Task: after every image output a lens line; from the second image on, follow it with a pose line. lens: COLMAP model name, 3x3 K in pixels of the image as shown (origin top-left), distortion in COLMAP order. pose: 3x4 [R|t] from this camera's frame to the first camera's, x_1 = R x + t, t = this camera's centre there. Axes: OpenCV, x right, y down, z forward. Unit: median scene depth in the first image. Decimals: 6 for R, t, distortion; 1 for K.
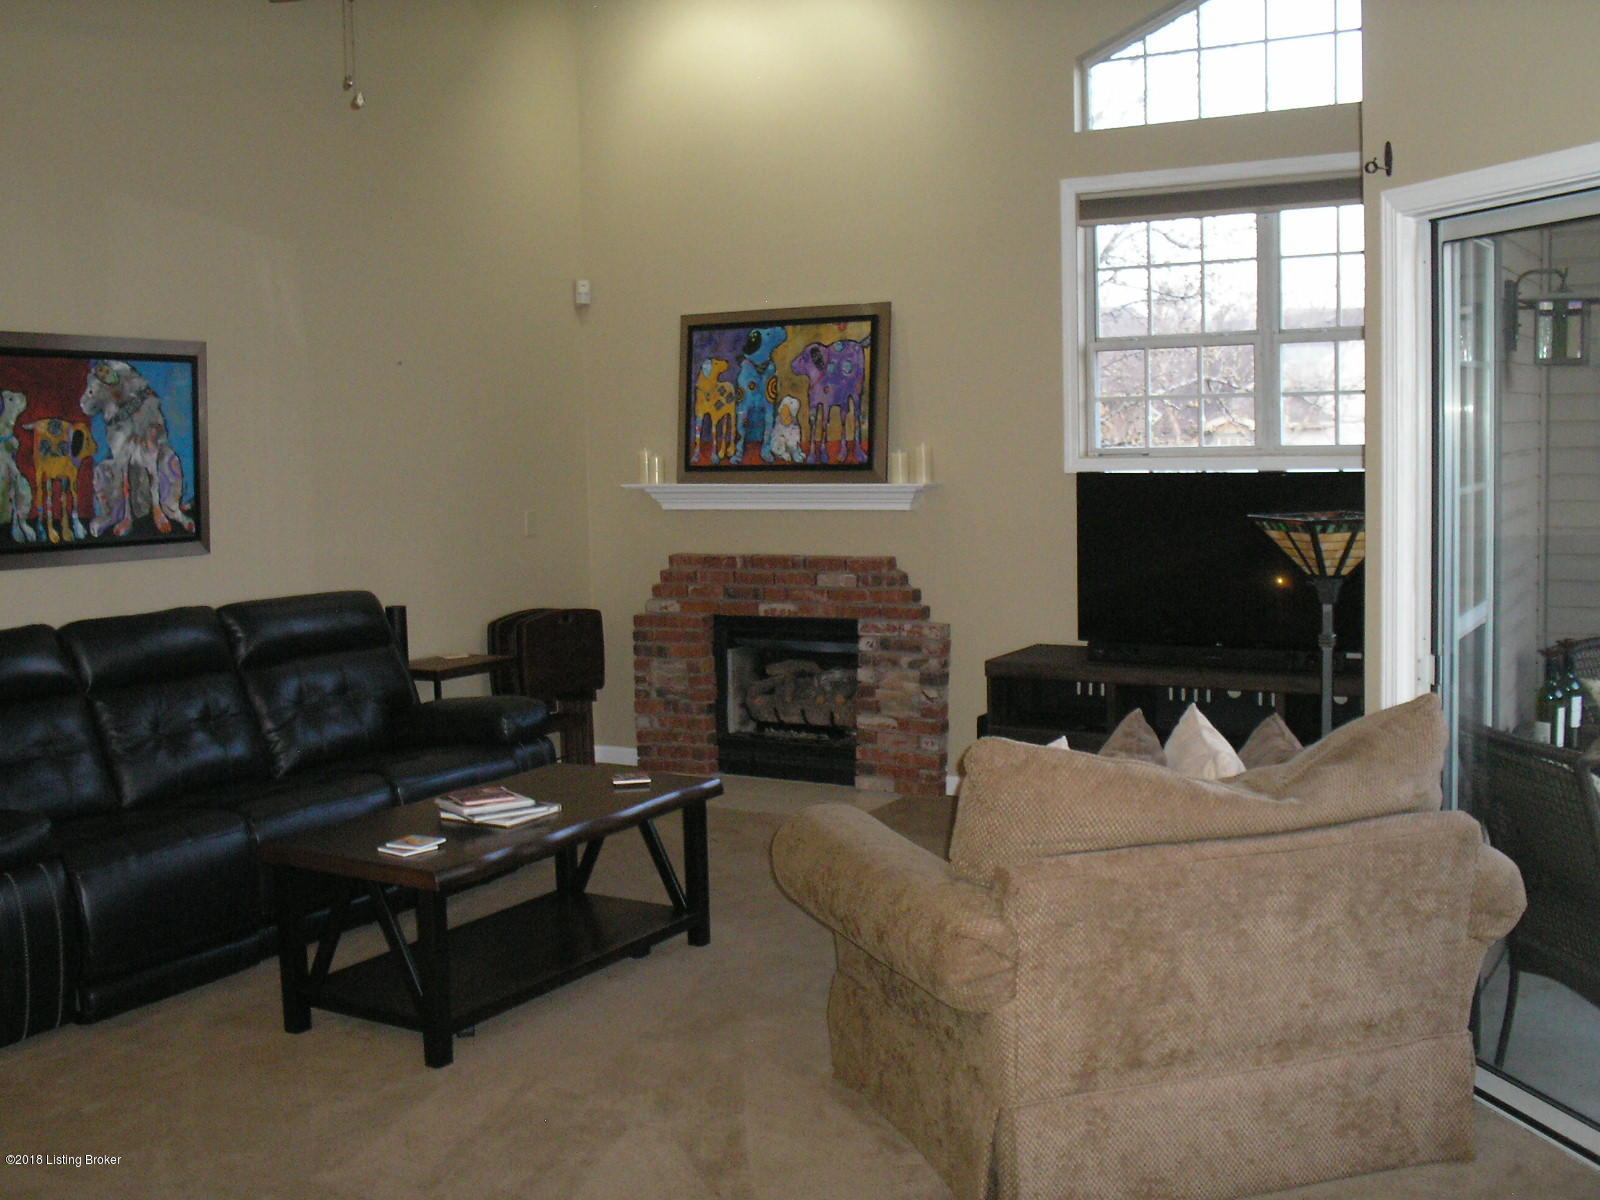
lens RADIAL K [[1756.7, 0, 800.0], [0, 1756.7, 600.0], [0, 0, 1]] dist [0.014803, 0.015061]
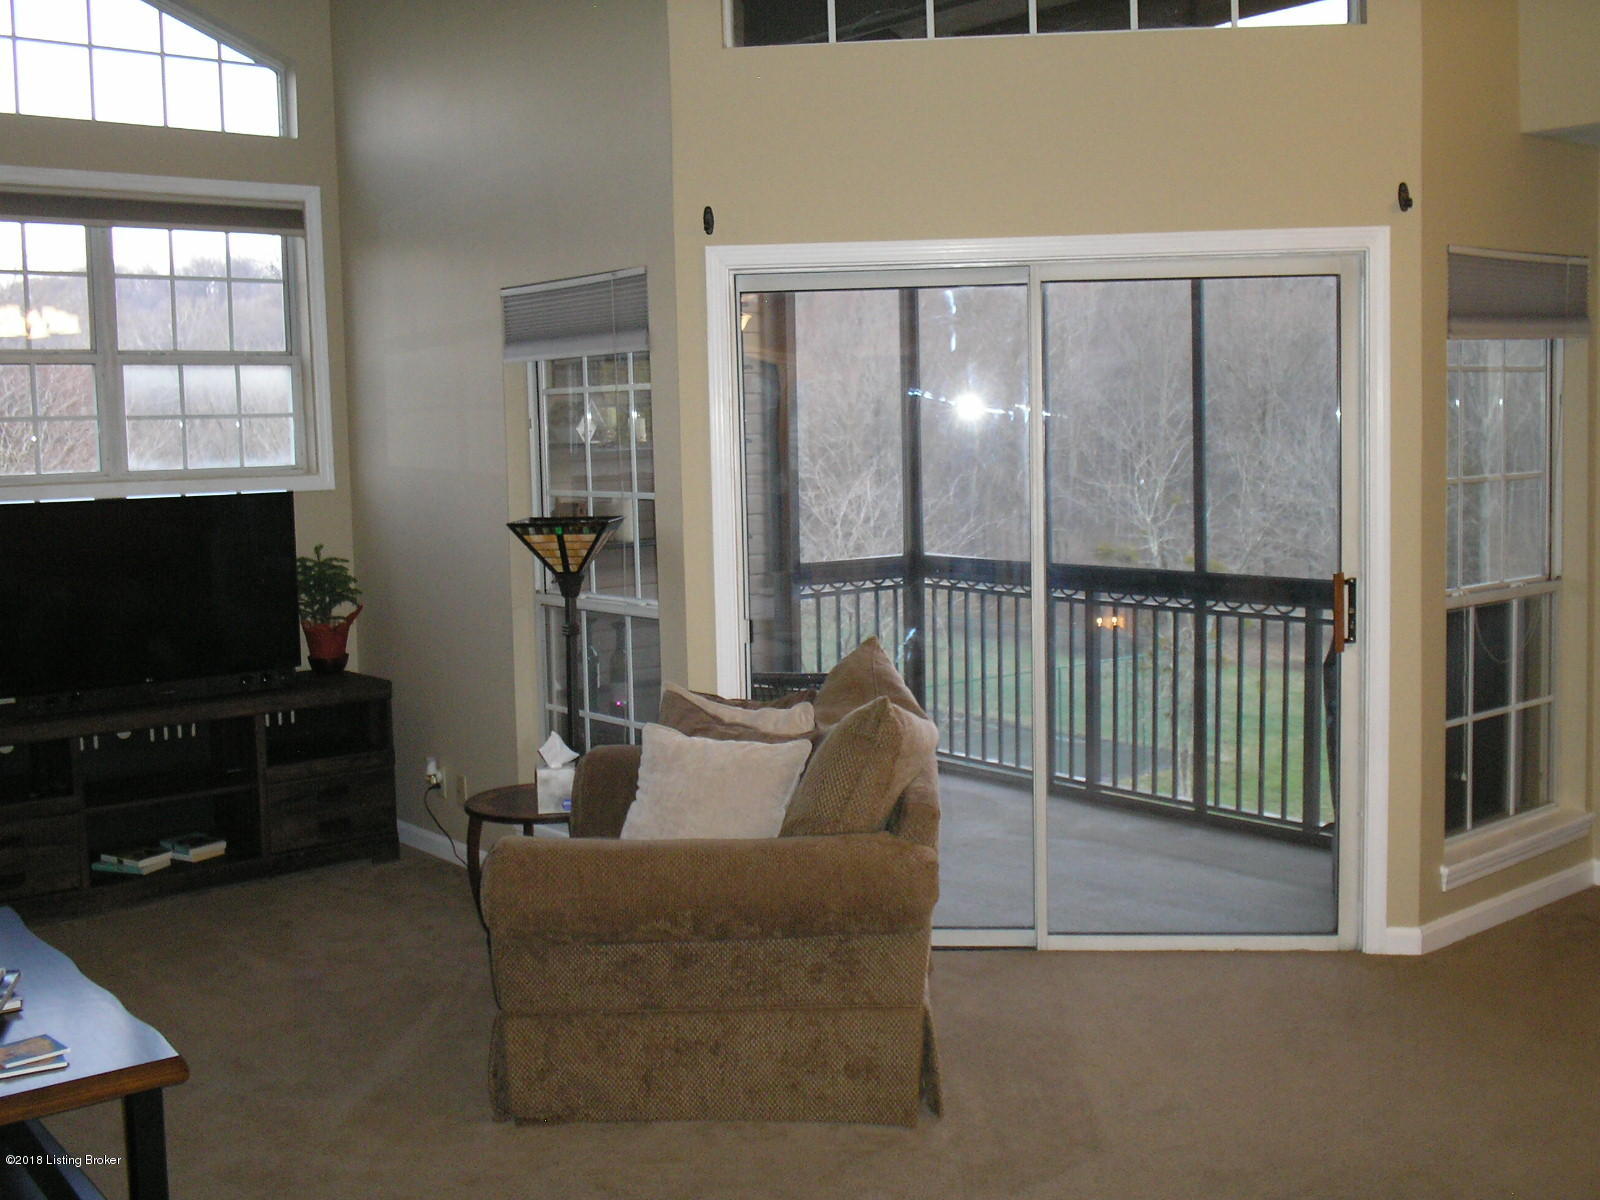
lens RADIAL K [[1823.4, 0, 800.0], [0, 1823.4, 600.0], [0, 0, 1]] dist [-0.008698, 0.000766]
pose [[0.394012, -0.074224, 0.916103, -0.500507], [0.101684, 0.994135, 0.036813, -0.017455], [-0.913463, 0.078649, 0.399249, 0.278025]]
